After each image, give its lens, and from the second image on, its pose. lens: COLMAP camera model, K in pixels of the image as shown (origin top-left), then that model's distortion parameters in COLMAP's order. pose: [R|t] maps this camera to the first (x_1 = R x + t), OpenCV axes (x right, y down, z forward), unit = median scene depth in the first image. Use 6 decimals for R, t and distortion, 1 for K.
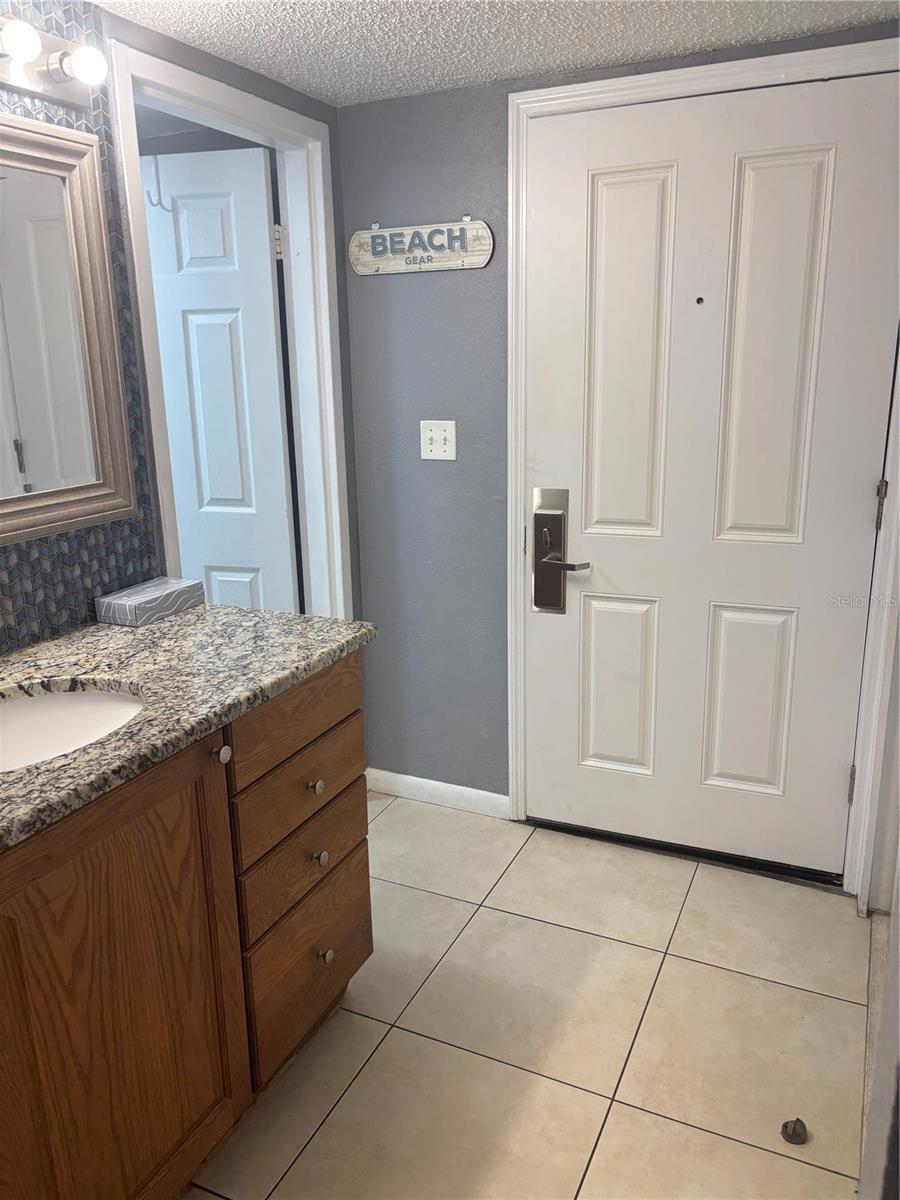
lens RADIAL K [[908.6, 0, 450.0], [0, 908.6, 600.0], [0, 0, 1]] dist [0.080609, -0.123408]
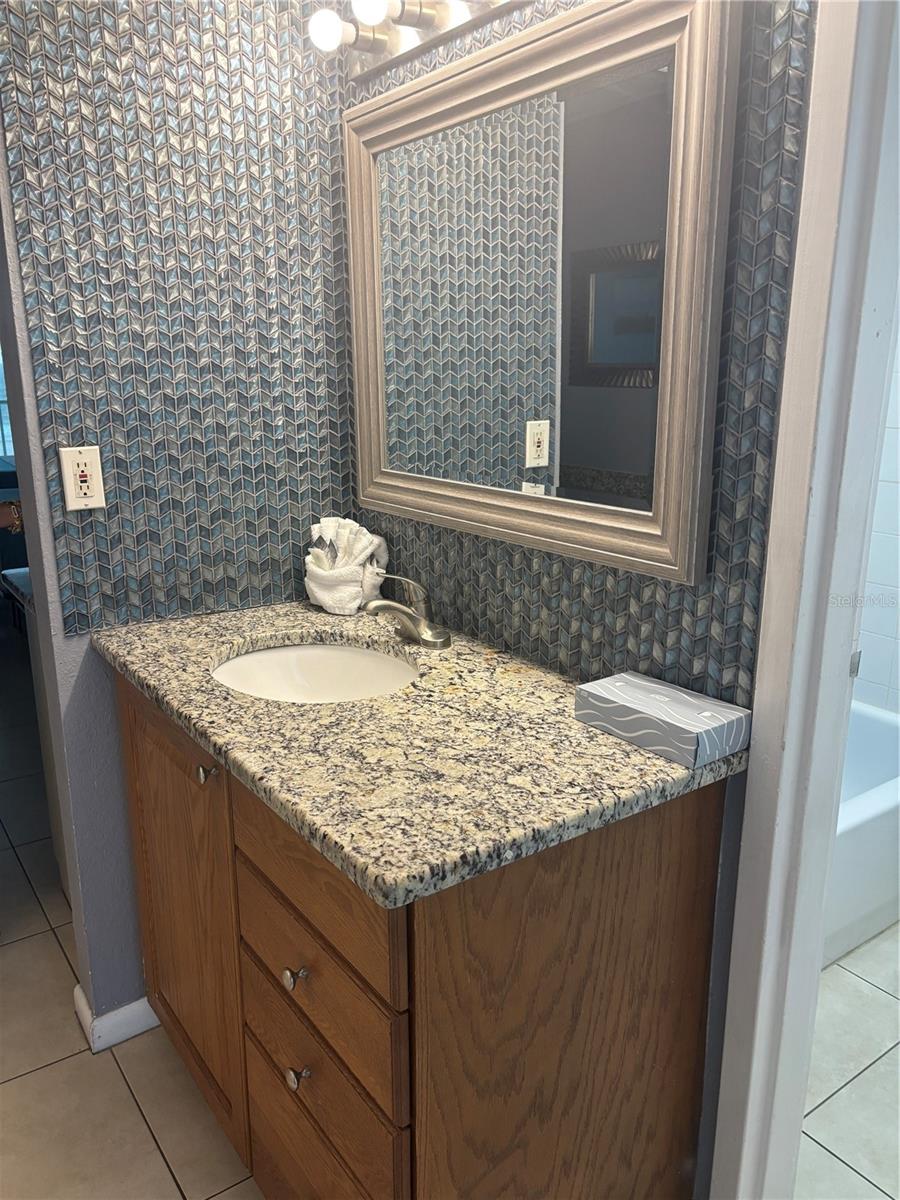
lens RADIAL K [[908.6, 0, 450.0], [0, 908.6, 600.0], [0, 0, 1]] dist [0.080609, -0.123408]
pose [[-0.483623, 0.237650, -0.842396, 0.291448], [-0.225090, 0.896297, 0.382081, -0.319113], [0.845839, 0.374398, -0.379977, 1.246334]]
